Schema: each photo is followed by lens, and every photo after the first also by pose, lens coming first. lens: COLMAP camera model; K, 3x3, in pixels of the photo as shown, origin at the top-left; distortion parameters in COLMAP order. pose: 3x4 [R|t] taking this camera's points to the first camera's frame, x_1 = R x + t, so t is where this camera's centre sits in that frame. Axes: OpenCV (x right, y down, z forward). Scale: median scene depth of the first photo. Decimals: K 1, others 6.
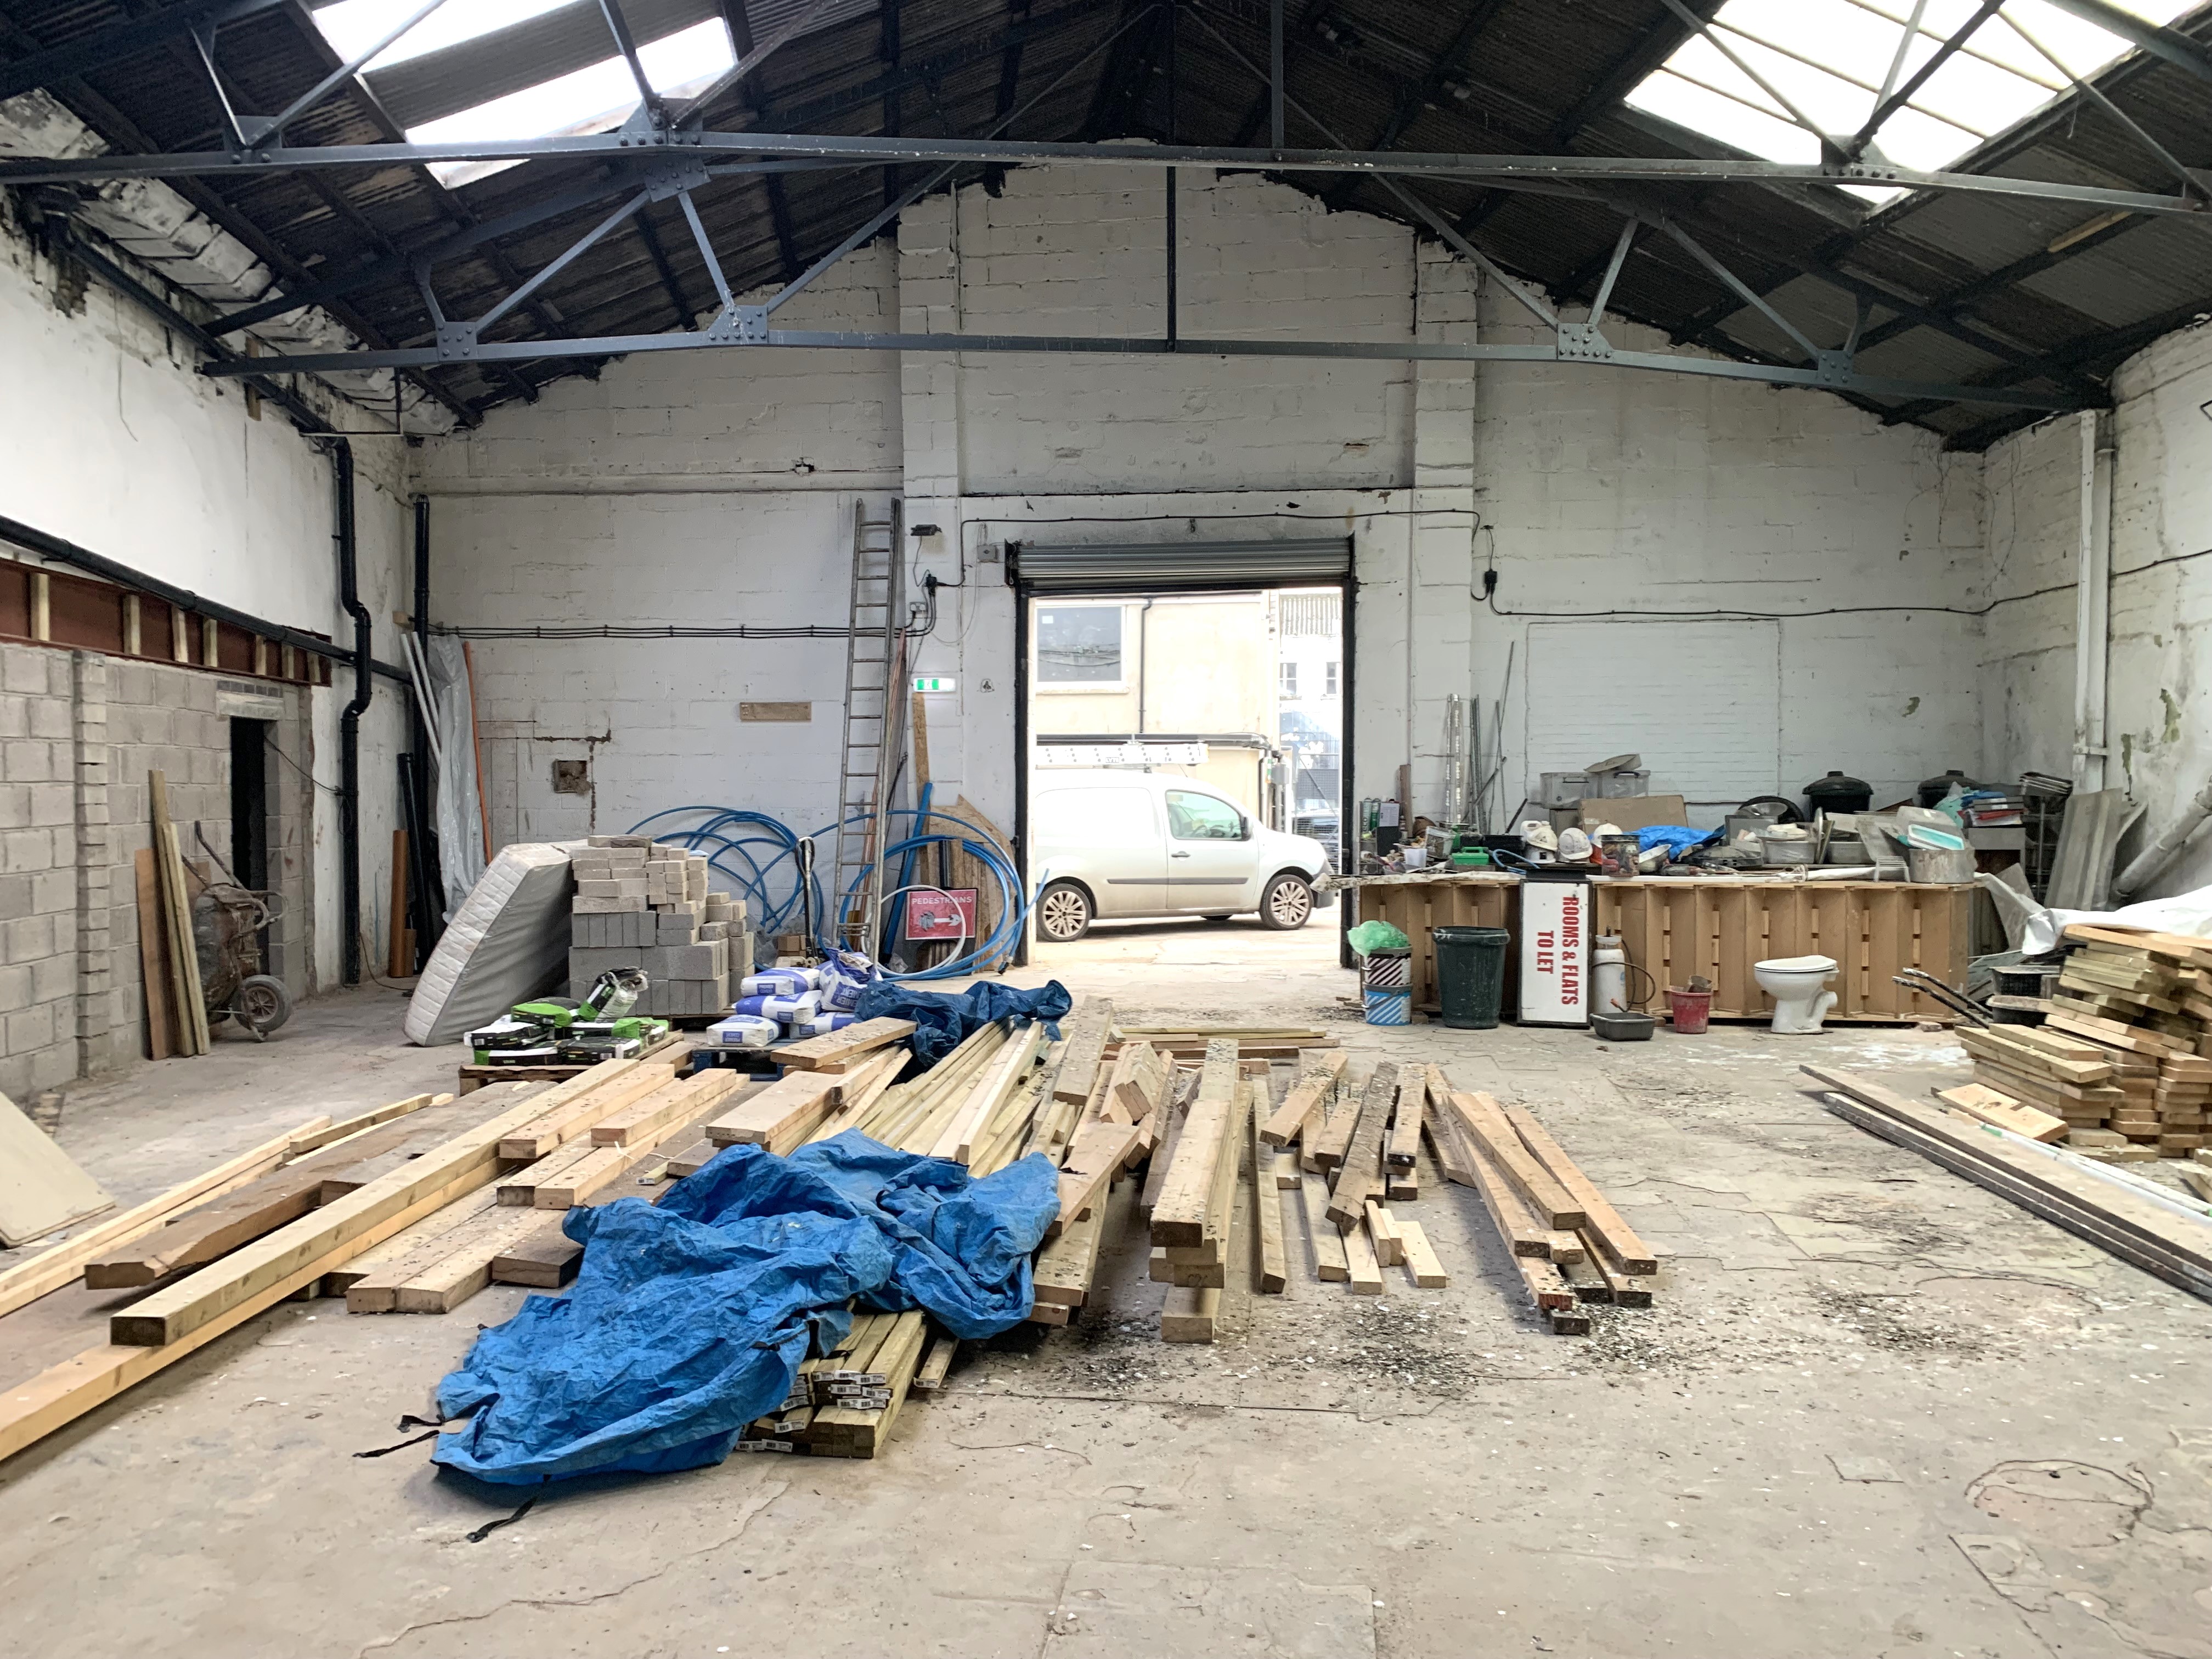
lens RADIAL K [[1680.2, 0, 1106.0], [0, 1680.2, 829.5], [0, 0, 1]] dist [0.074043, -0.103898]
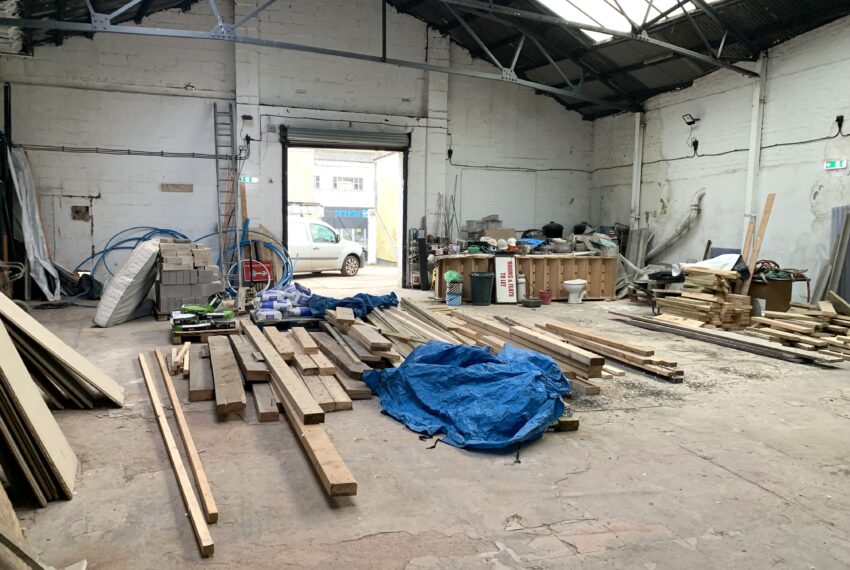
lens RADIAL K [[645.0, 0, 426.5], [0, 645.0, 273.6], [0, 0, 1]] dist [0.072698, -0.109710]
pose [[0.915911, -0.013717, 0.401147, -0.271007], [-0.006700, 0.998754, 0.049450, 0.004359], [-0.401326, -0.047979, 0.914678, -0.000150]]
